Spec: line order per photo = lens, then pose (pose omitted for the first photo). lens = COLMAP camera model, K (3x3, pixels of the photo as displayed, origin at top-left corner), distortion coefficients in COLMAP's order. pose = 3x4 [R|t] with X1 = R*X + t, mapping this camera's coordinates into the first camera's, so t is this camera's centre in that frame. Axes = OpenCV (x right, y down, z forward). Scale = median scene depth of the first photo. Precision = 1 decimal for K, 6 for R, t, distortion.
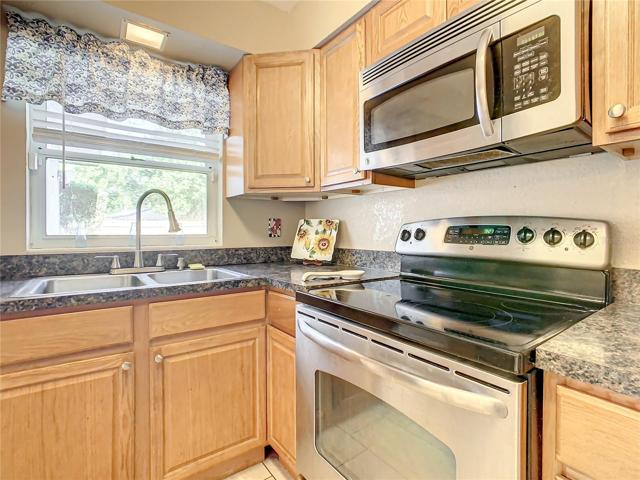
lens RADIAL K [[321.5, 0, 319.9], [0, 321.5, 224.8], [0, 0, 1]] dist [0.000196, -0.000087]
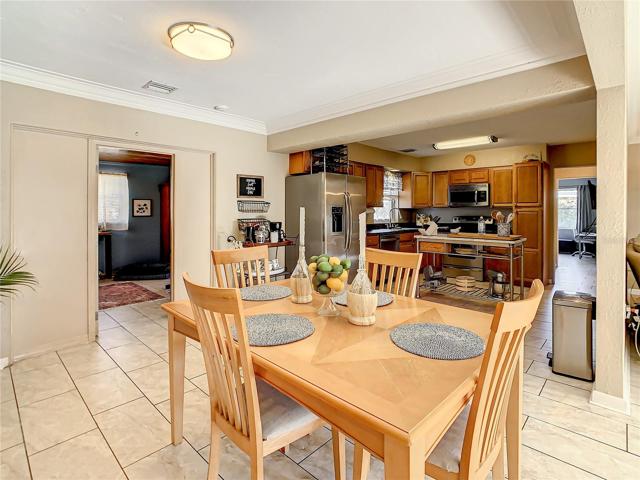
lens RADIAL K [[323.7, 0, 320.1], [0, 323.7, 206.9], [0, 0, 1]] dist [0.000830, 0.000192]
pose [[0.985185, 0.003792, 0.171455, -2.129552], [-0.004478, 0.999983, 0.003615, -0.130246], [-0.171438, -0.004329, 0.985185, -2.818411]]
